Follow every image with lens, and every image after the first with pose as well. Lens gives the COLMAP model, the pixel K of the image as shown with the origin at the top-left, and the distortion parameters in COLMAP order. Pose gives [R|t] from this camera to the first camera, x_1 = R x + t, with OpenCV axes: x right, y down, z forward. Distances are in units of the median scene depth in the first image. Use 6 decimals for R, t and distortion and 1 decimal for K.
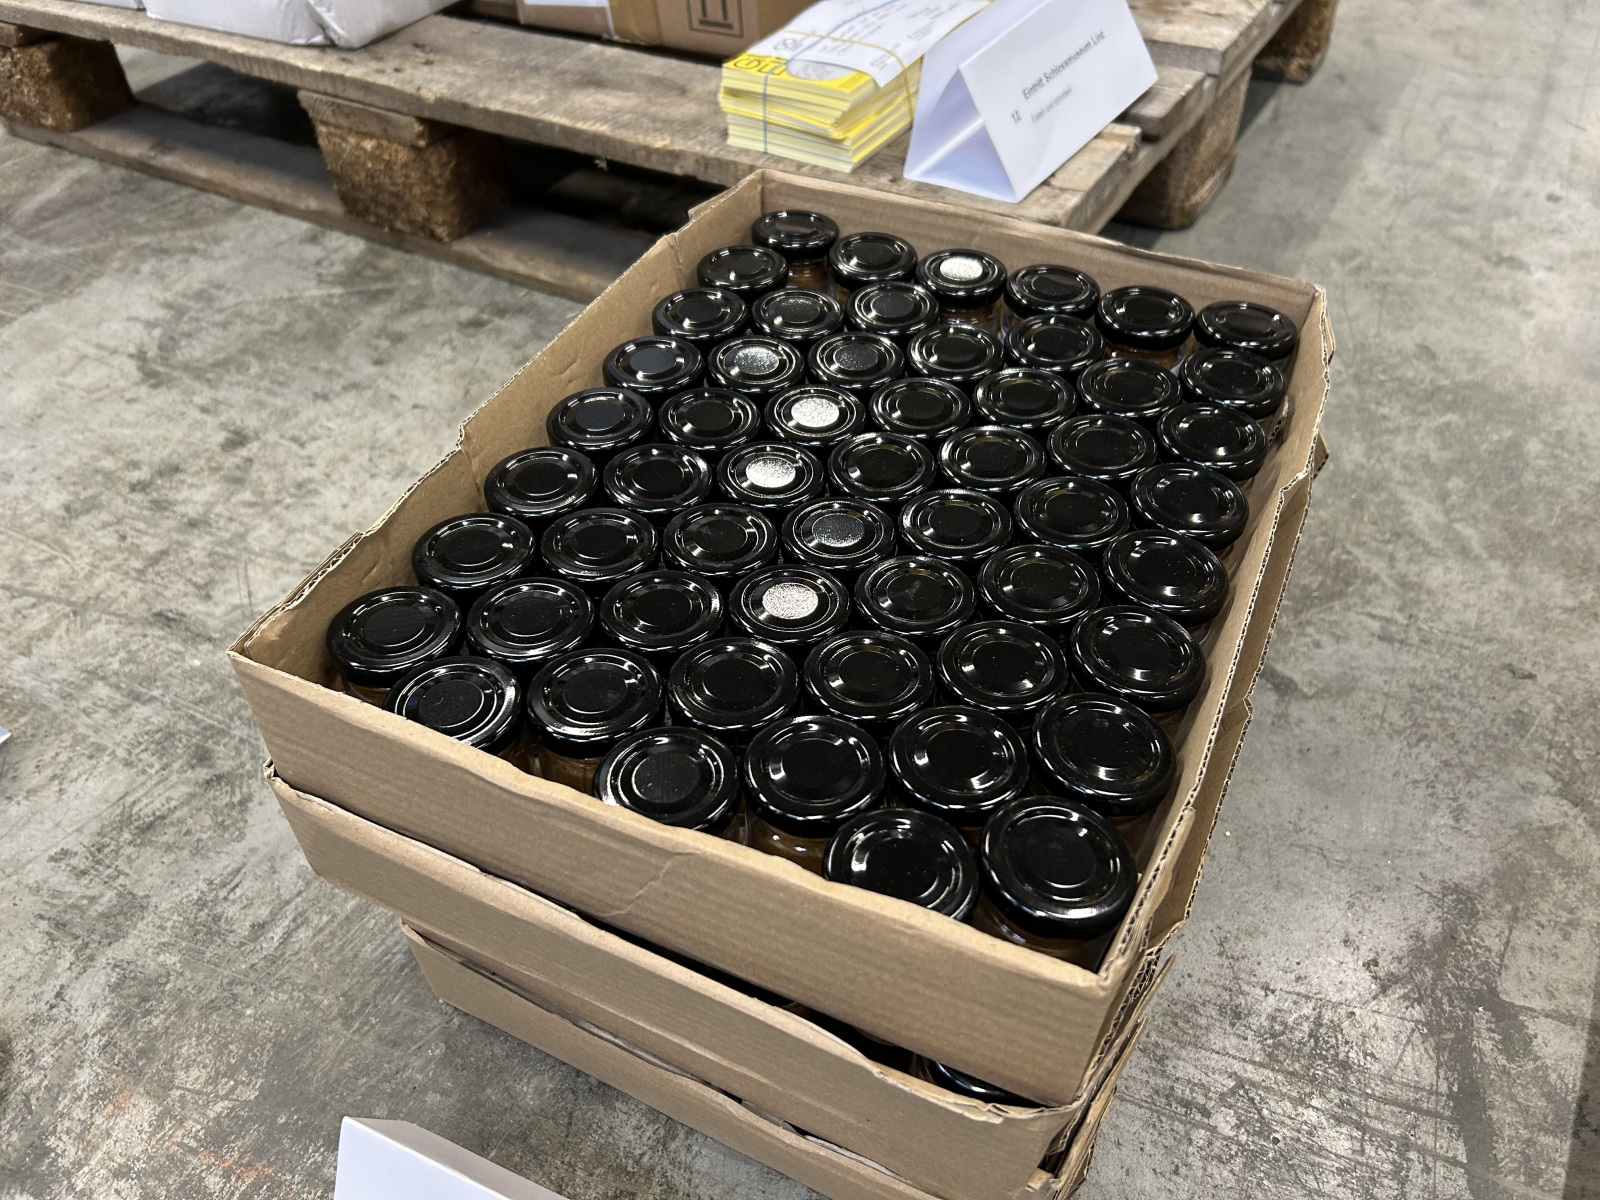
lens RADIAL K [[1201.5, 0, 802.8], [0, 1201.5, 607.9], [0, 0, 1]] dist [0.040366, -0.047644]
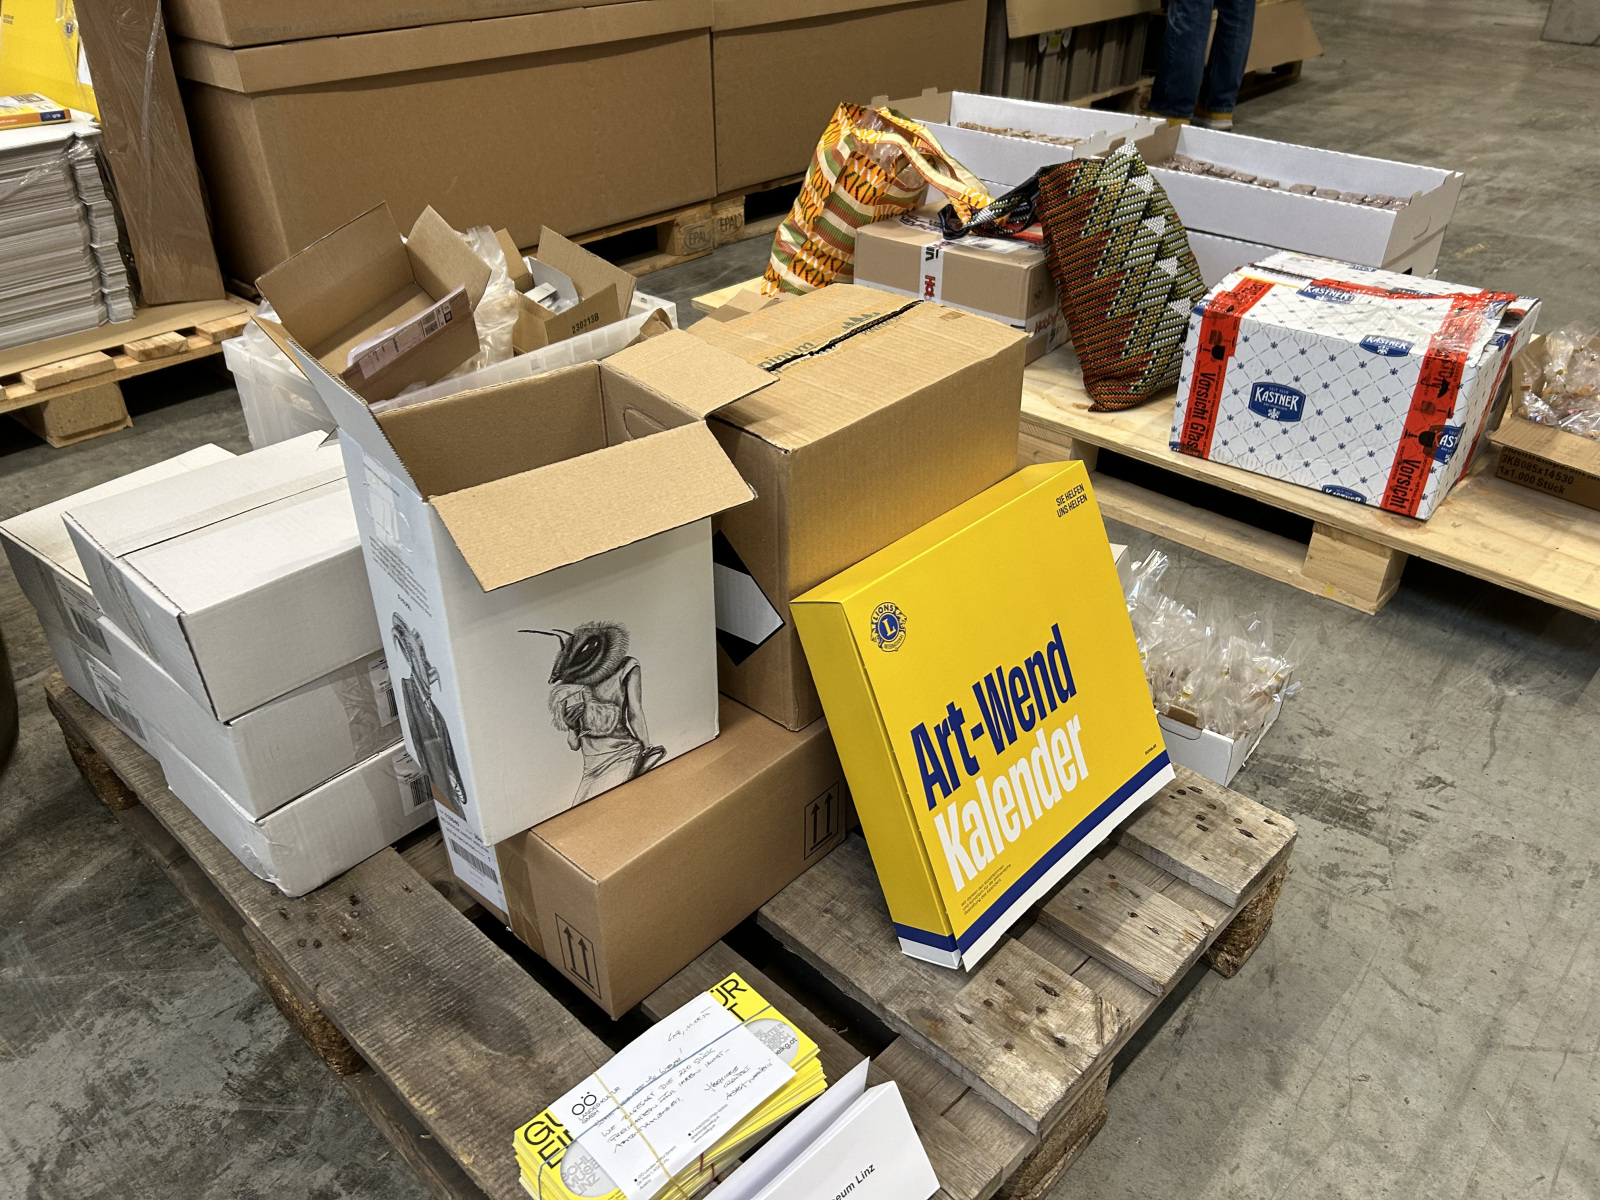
lens RADIAL K [[1201.5, 0, 802.8], [0, 1201.5, 607.9], [0, 0, 1]] dist [0.040366, -0.047644]
pose [[0.975345, 0.151551, -0.160420, 0.208578], [-0.180545, 0.965989, -0.185117, -0.542864], [0.126910, 0.209516, 0.969534, -0.086550]]
